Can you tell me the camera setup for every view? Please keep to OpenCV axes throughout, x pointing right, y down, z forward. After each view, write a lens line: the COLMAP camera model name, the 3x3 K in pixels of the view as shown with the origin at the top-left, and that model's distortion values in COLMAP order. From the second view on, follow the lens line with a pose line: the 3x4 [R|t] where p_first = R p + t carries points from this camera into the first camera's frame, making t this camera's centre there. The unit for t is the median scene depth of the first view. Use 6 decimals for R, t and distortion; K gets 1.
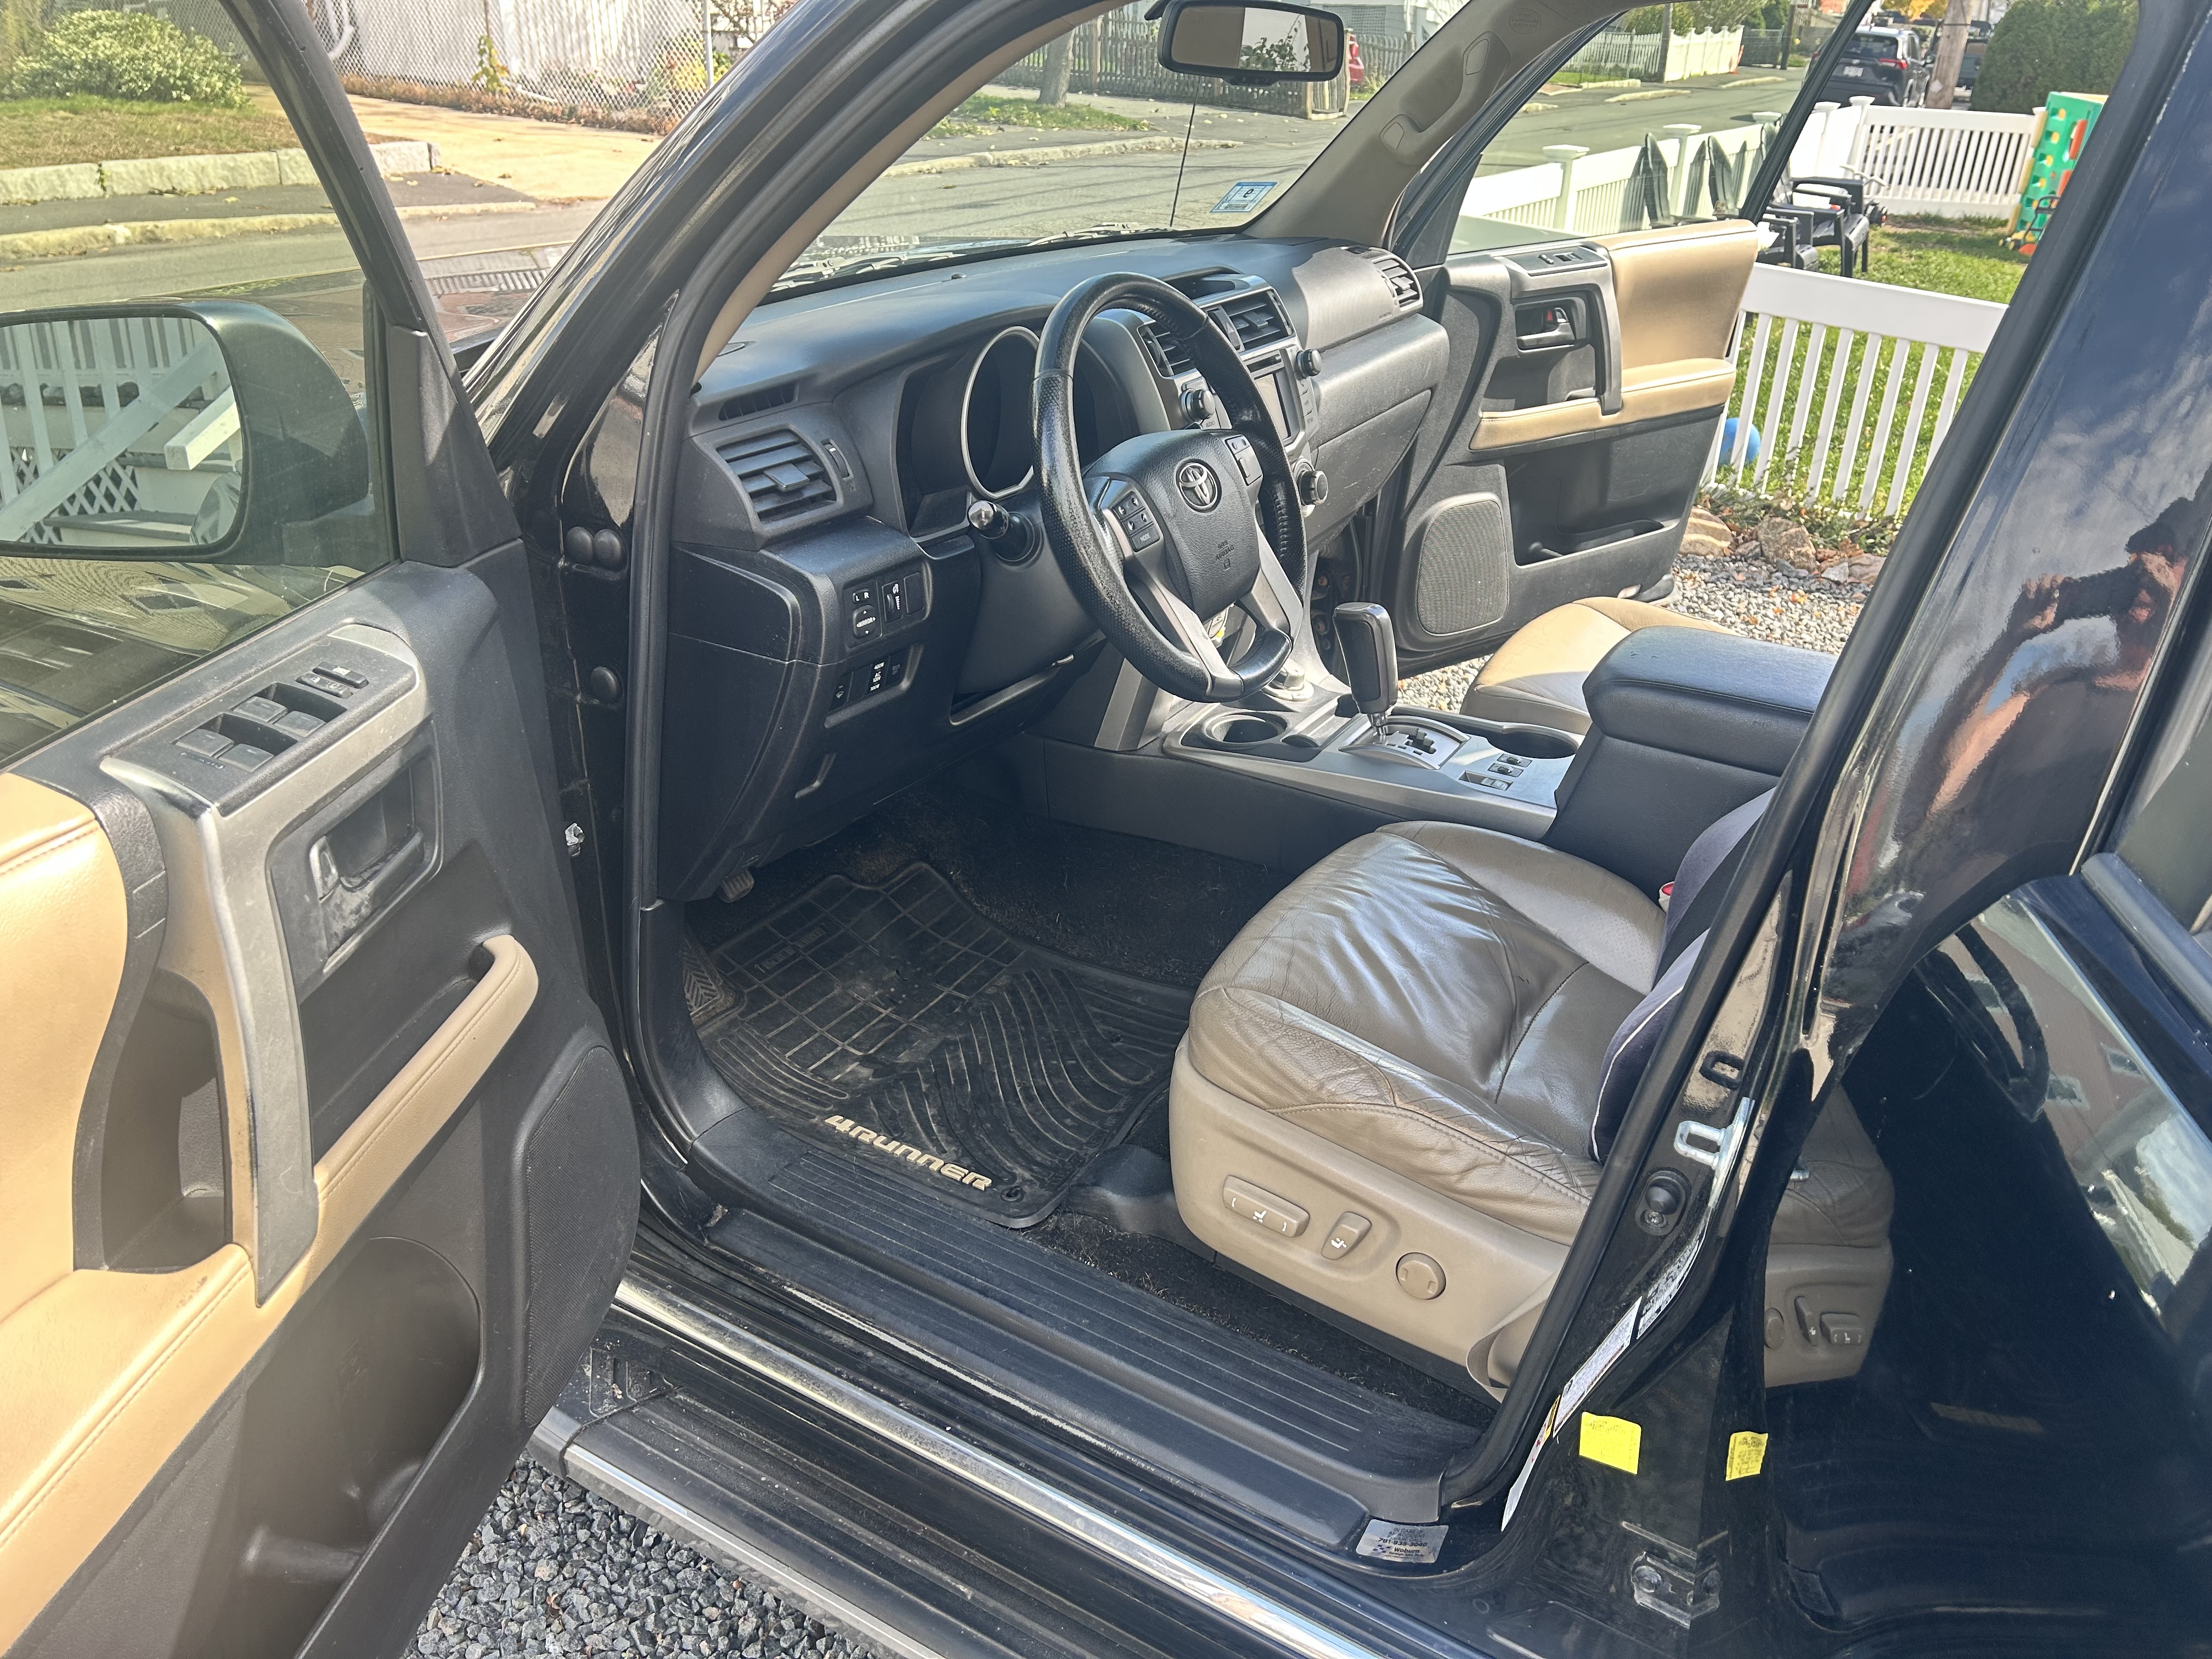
lens RADIAL K [[1979.0, 0, 1058.7], [0, 1979.0, 980.7], [0, 0, 1]] dist [0.085391, -0.124870]
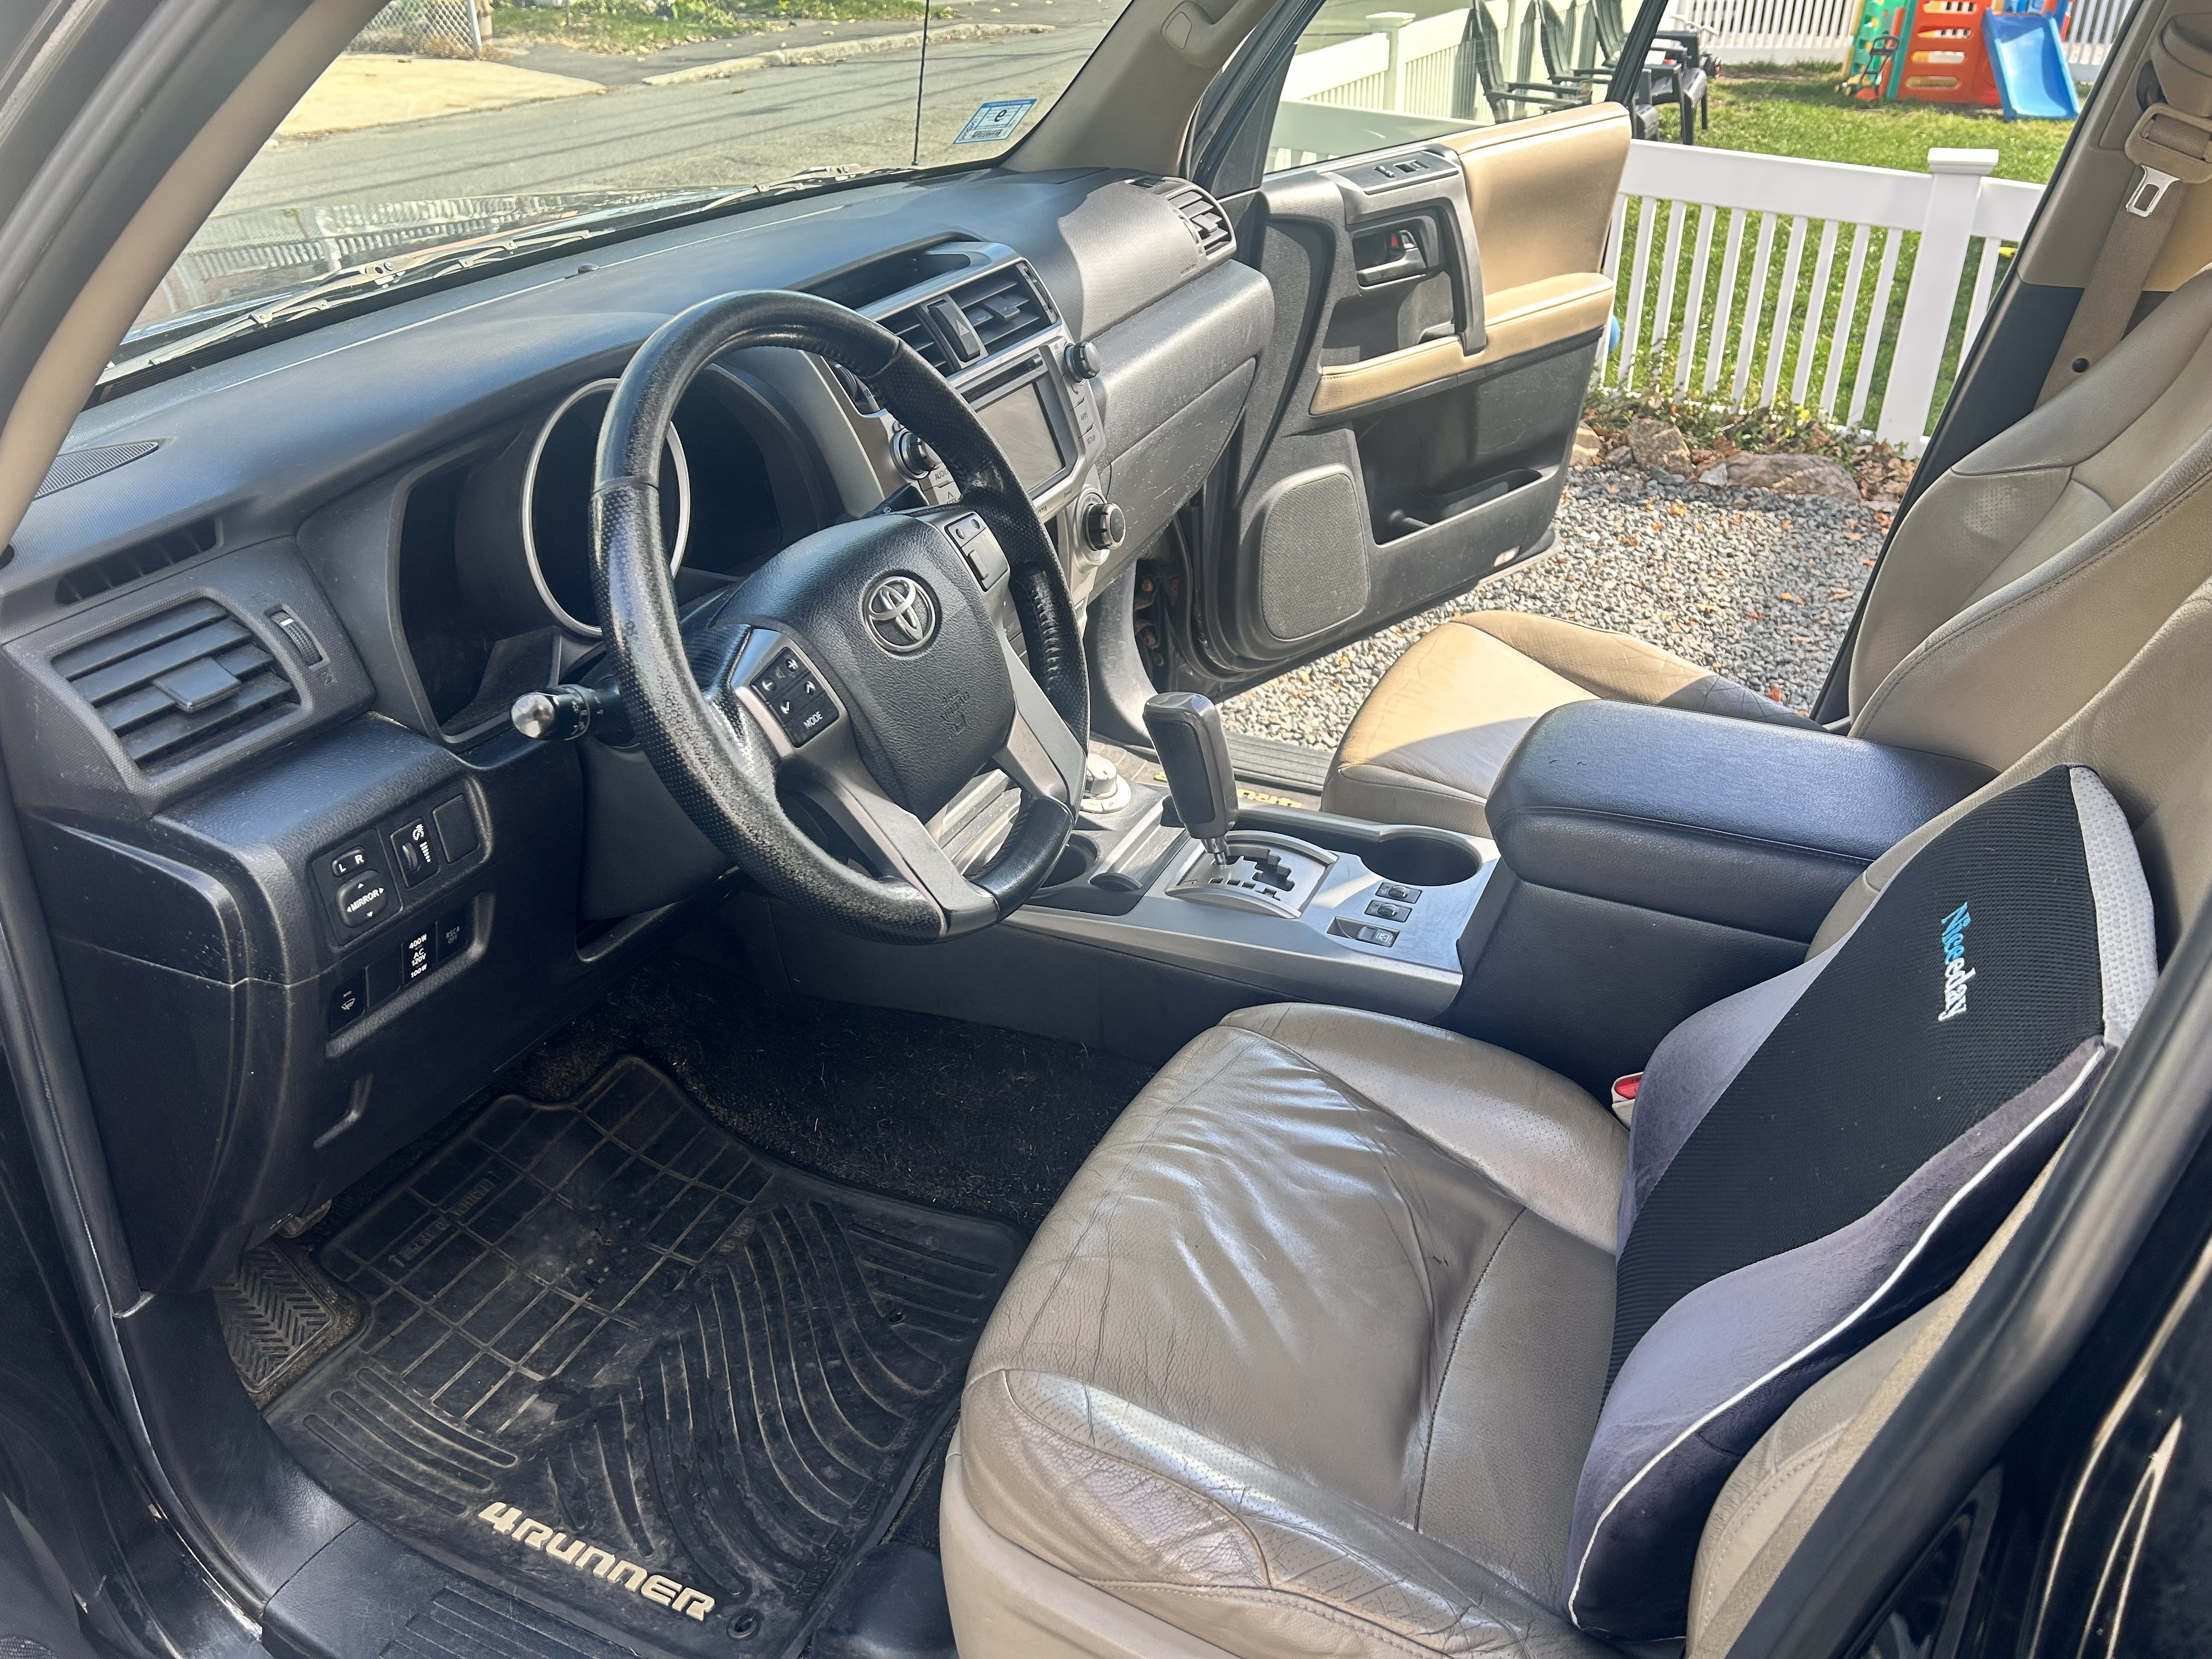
lens RADIAL K [[1634.4, 0, 1125.3], [0, 1634.4, 838.3], [0, 0, 1]] dist [0.055288, -0.076854]
pose [[0.994262, -0.088060, 0.060740, 0.089285], [0.083609, 0.993873, 0.072293, -0.178056], [-0.066734, -0.066799, 0.995532, 0.388401]]
